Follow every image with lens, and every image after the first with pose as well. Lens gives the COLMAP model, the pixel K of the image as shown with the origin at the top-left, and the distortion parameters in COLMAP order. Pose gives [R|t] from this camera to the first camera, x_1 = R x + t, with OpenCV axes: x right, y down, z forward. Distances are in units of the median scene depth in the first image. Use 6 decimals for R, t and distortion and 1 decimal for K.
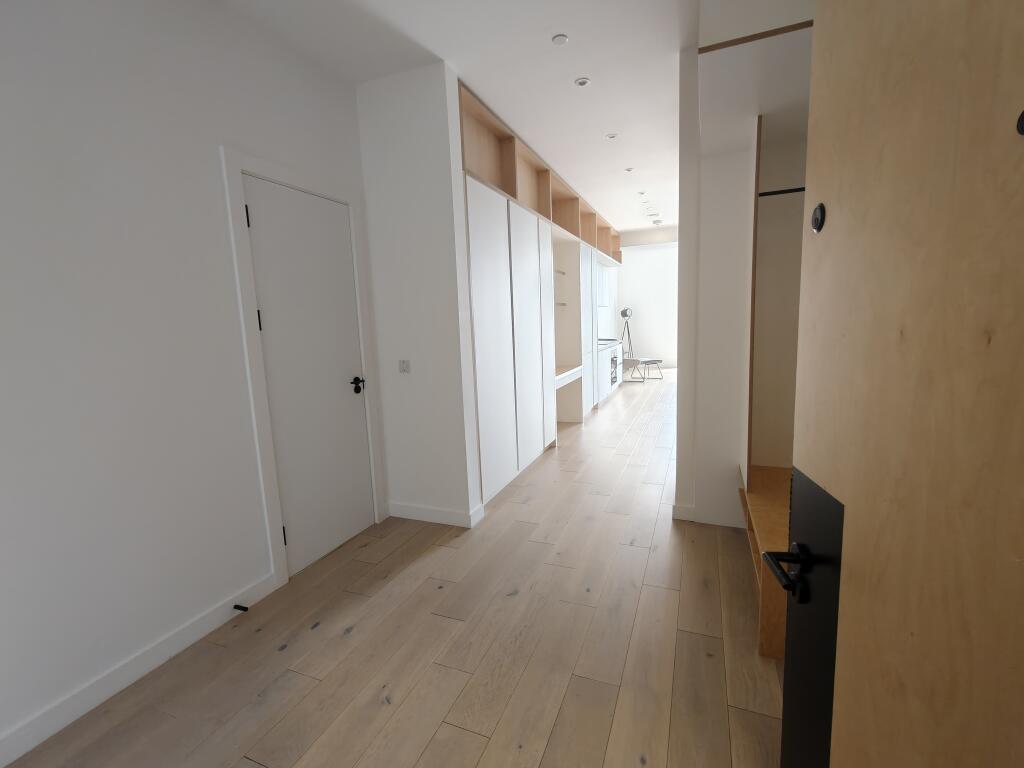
lens RADIAL K [[460.4, 0, 511.6], [0, 460.4, 386.0], [0, 0, 1]] dist [0.002109, -0.000262]
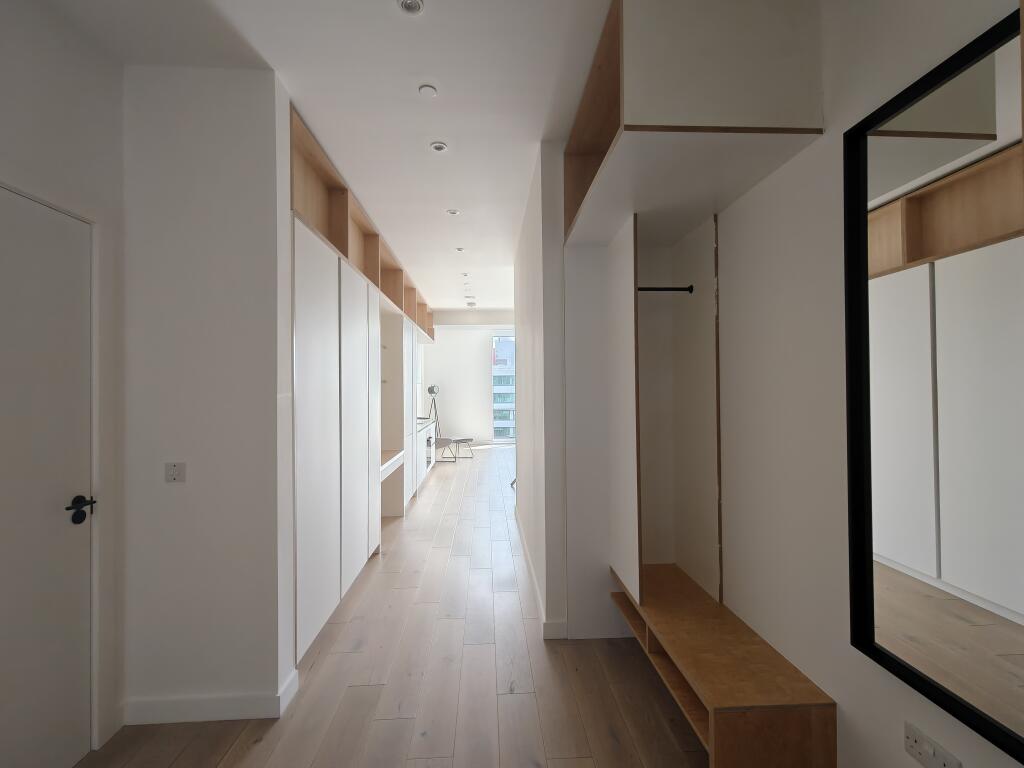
lens RADIAL K [[460.4, 0, 511.6], [0, 460.4, 386.0], [0, 0, 1]] dist [0.002109, -0.000262]
pose [[0.901969, 0.035695, 0.430322, -0.060109], [0.032553, 0.988120, -0.150195, -0.034250], [-0.430571, 0.149479, 0.890092, 0.132065]]
